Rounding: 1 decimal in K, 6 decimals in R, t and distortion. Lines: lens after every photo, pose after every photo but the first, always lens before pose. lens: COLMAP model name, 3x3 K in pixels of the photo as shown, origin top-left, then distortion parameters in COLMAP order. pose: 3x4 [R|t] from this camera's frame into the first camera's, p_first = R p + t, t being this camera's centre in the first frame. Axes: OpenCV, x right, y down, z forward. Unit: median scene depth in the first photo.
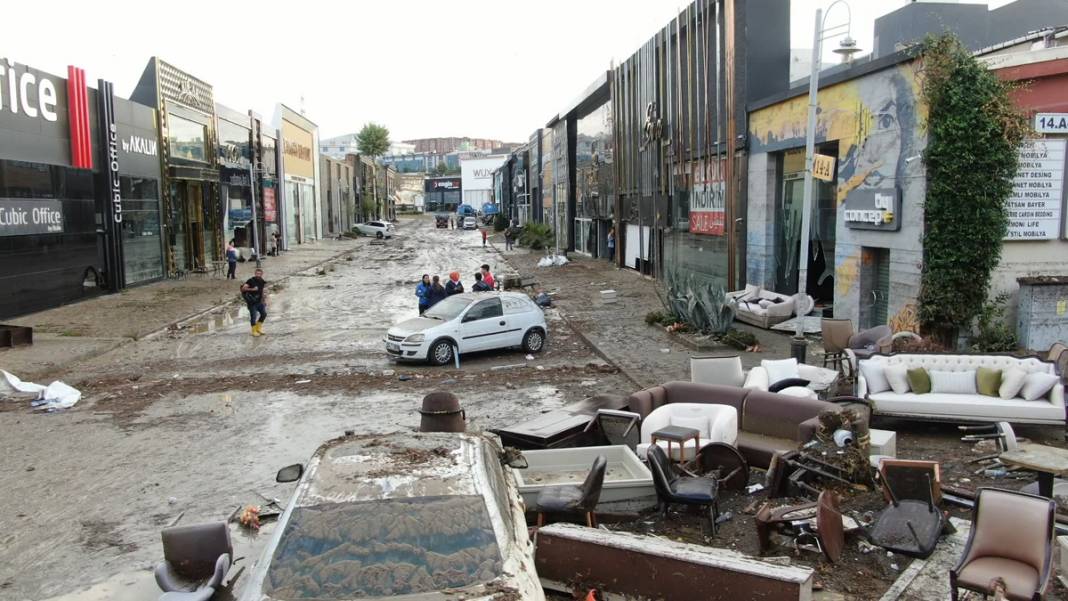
lens RADIAL K [[786.5, 0, 533.0], [0, 786.5, 299.4], [0, 0, 1]] dist [-0.013457, 0.005784]
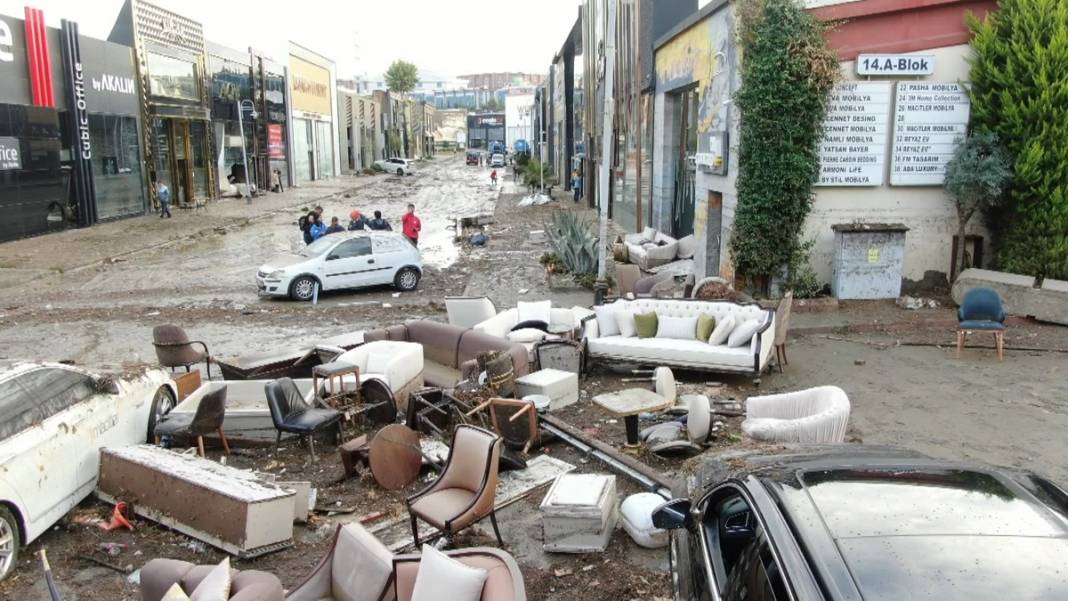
lens RADIAL K [[786.5, 0, 532.3], [0, 786.5, 297.9], [0, 0, 1]] dist [-0.013457, 0.005784]
pose [[0.997132, 0.019706, -0.073077, 0.168561], [-0.014061, 0.996935, 0.076964, -0.003259], [0.074370, -0.075715, 0.994352, -0.009486]]
